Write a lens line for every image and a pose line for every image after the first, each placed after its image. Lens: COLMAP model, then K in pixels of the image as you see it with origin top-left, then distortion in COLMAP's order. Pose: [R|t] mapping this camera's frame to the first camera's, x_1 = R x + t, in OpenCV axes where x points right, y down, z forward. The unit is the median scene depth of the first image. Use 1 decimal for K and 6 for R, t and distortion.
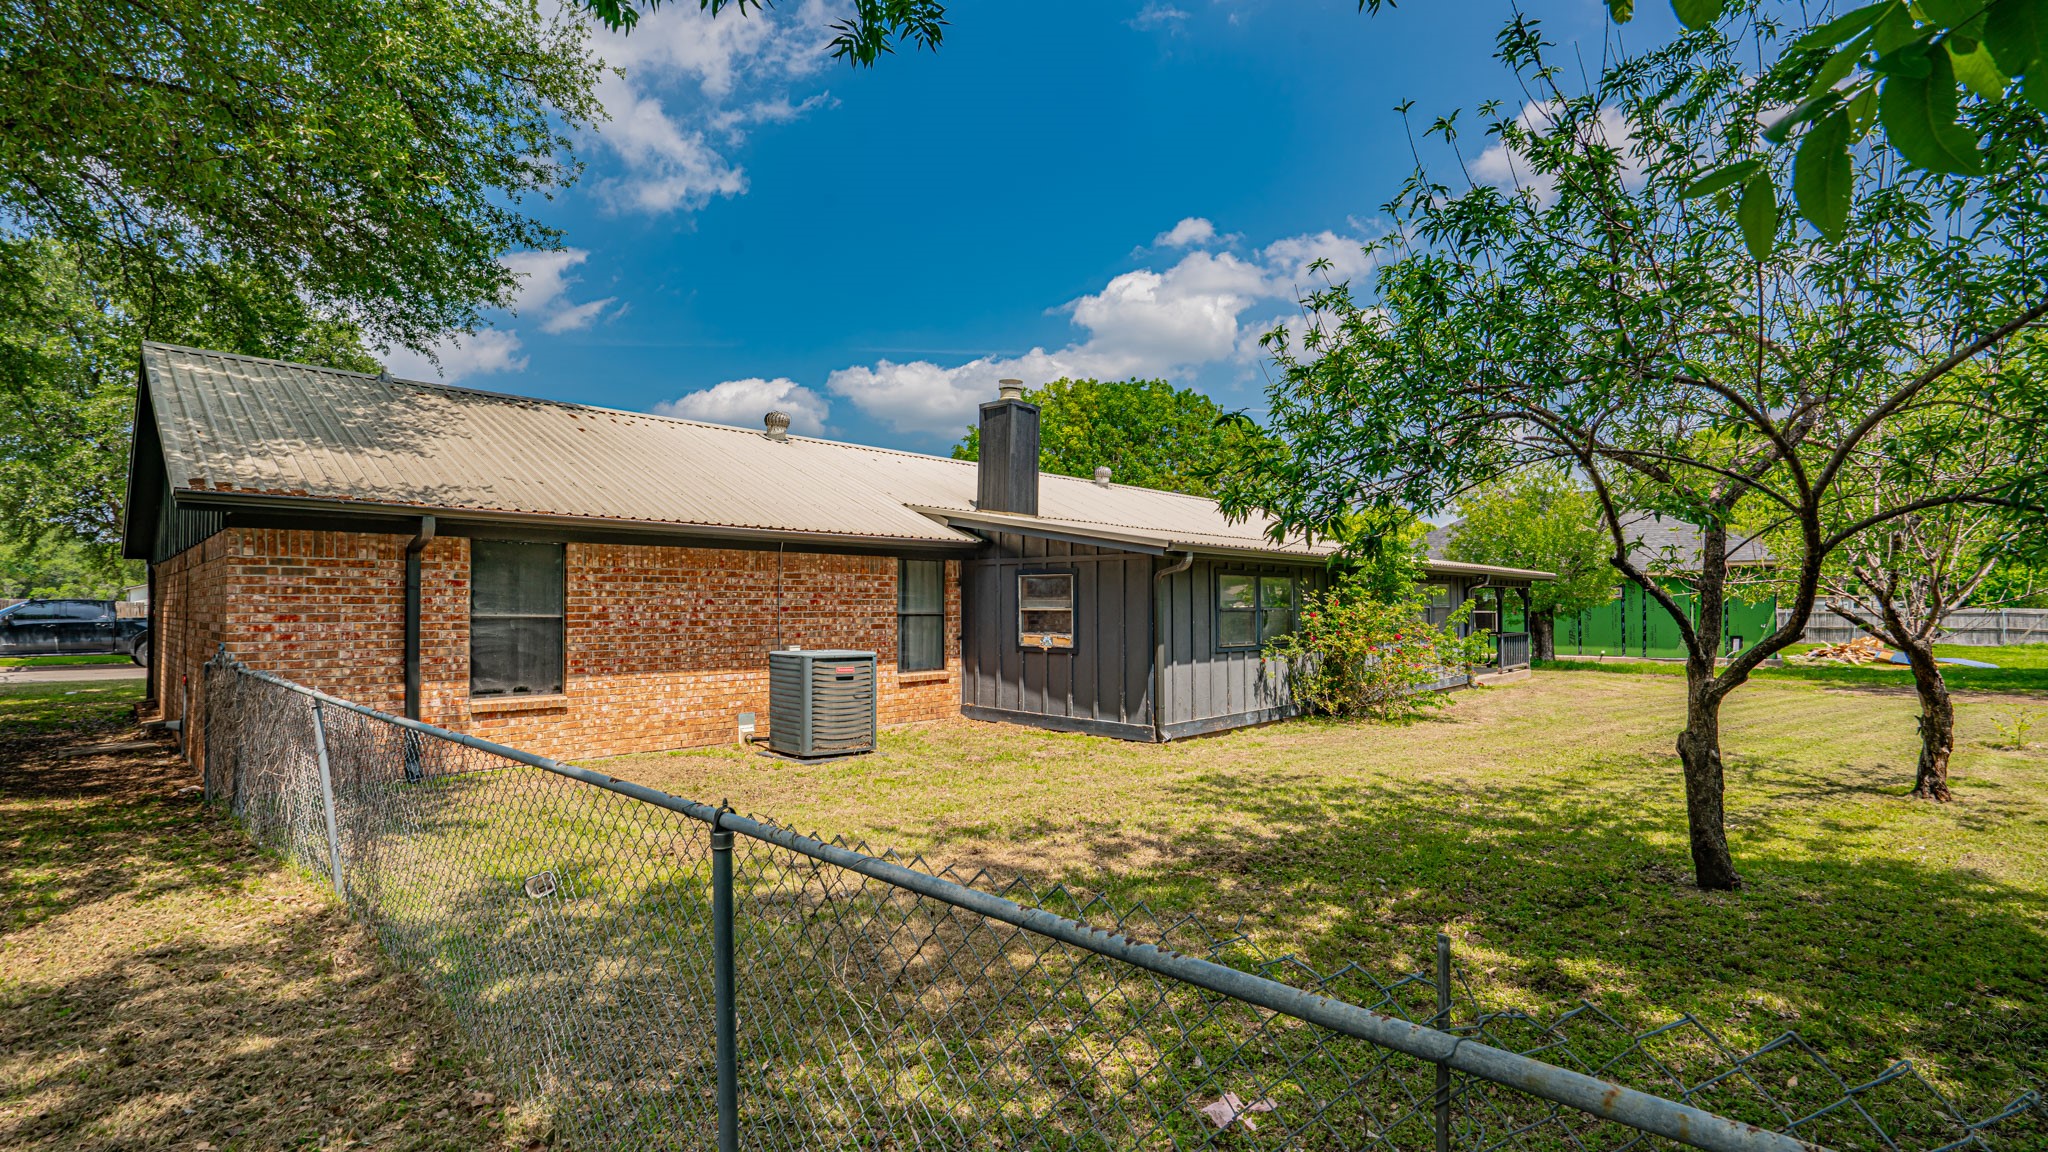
lens RADIAL K [[971.6, 0, 1018.8], [0, 971.6, 582.9], [0, 0, 1]] dist [-0.044649, 0.020982]
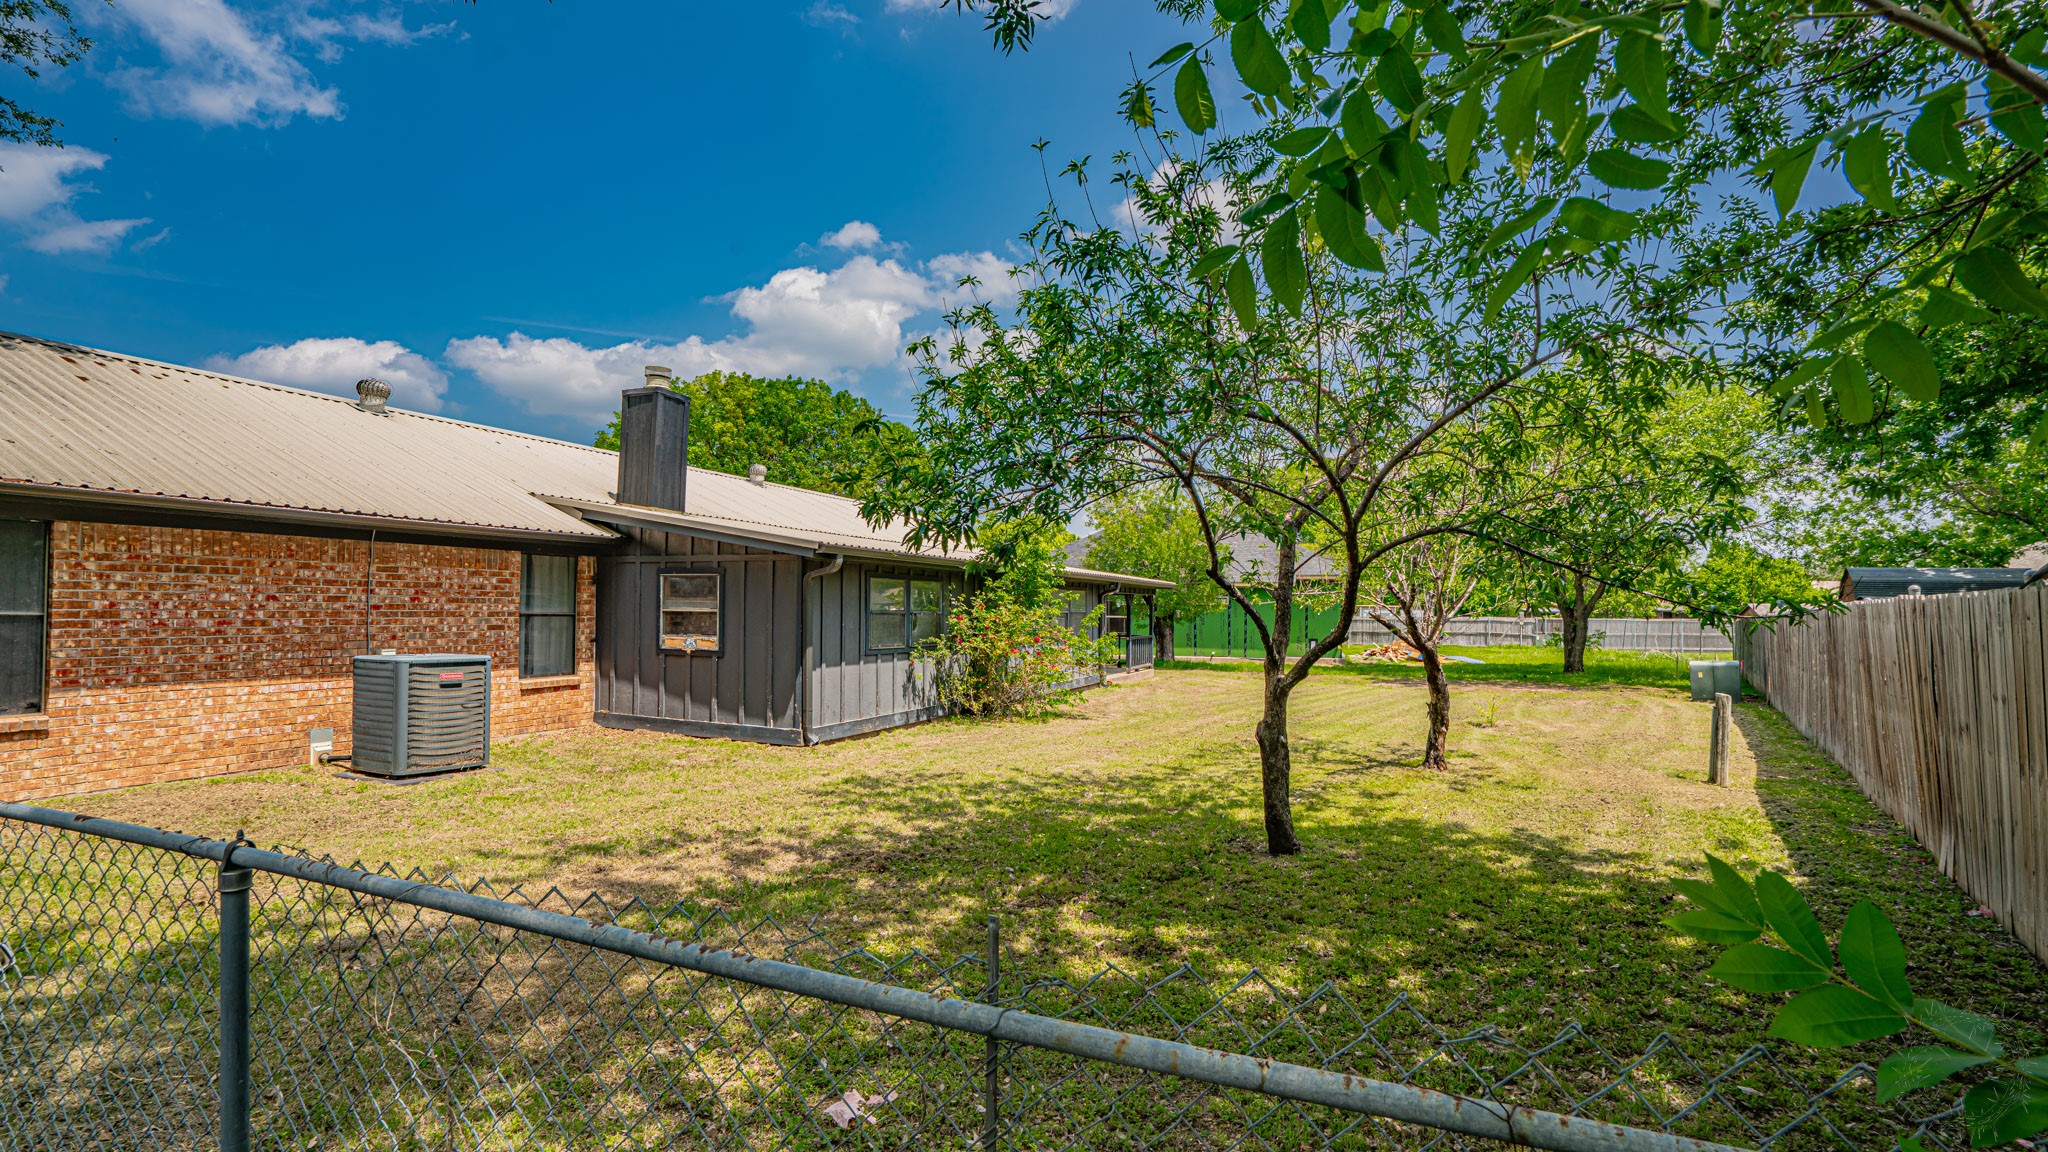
lens RADIAL K [[972.0, 0, 1023.1], [0, 972.0, 584.6], [0, 0, 1]] dist [-0.055815, 0.032618]
pose [[0.938787, 0.018026, 0.344025, 0.011313], [-0.017673, 0.999835, -0.004161, 0.000066], [-0.344044, -0.002174, 0.938951, -0.002873]]
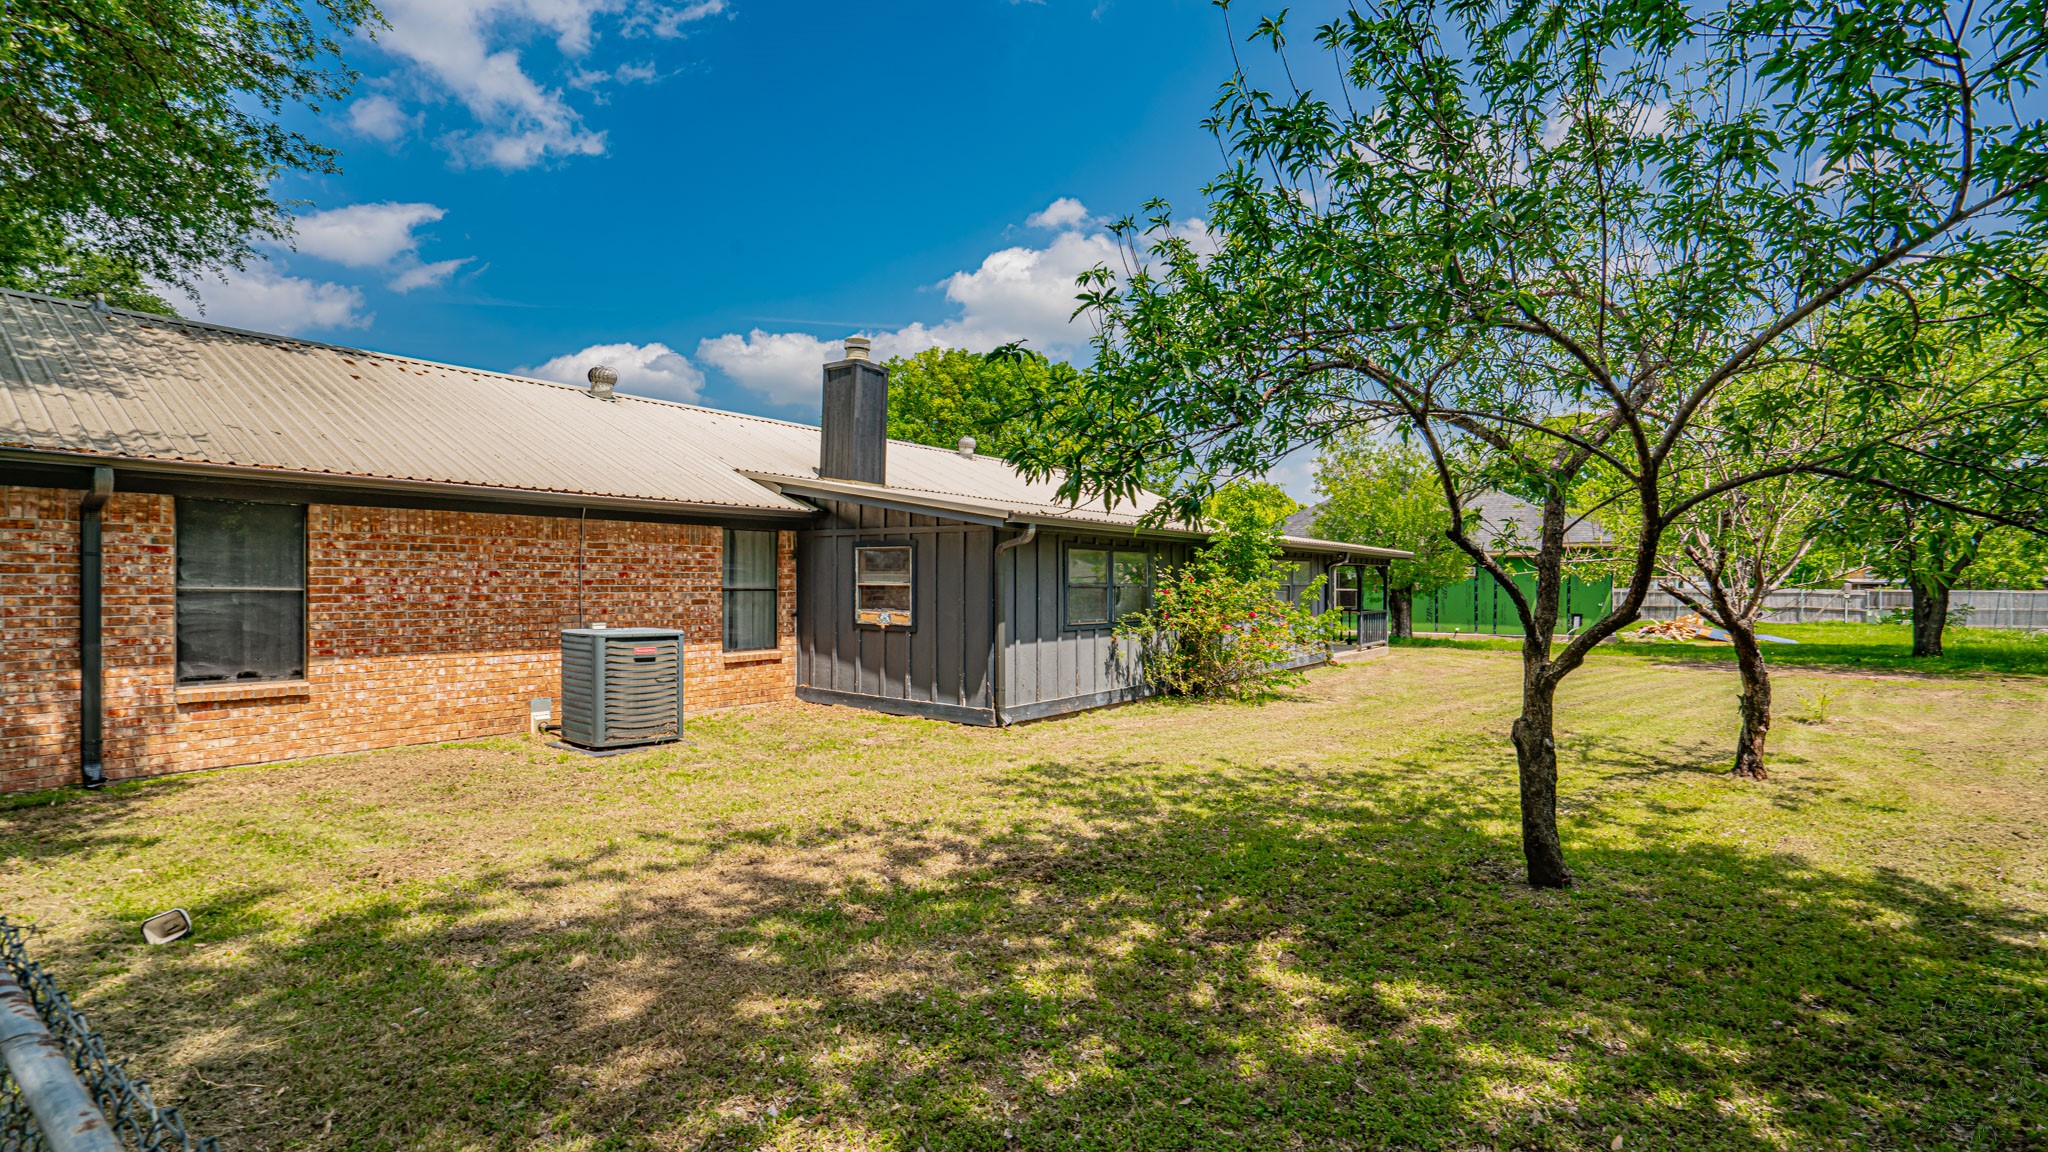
lens RADIAL K [[976.8, 0, 1019.0], [0, 976.8, 581.5], [0, 0, 1]] dist [-0.046596, 0.023244]
pose [[0.992860, 0.005668, 0.119154, 0.063495], [-0.008475, 0.999698, 0.023070, 0.002699], [-0.118987, -0.023916, 0.992608, 0.080436]]
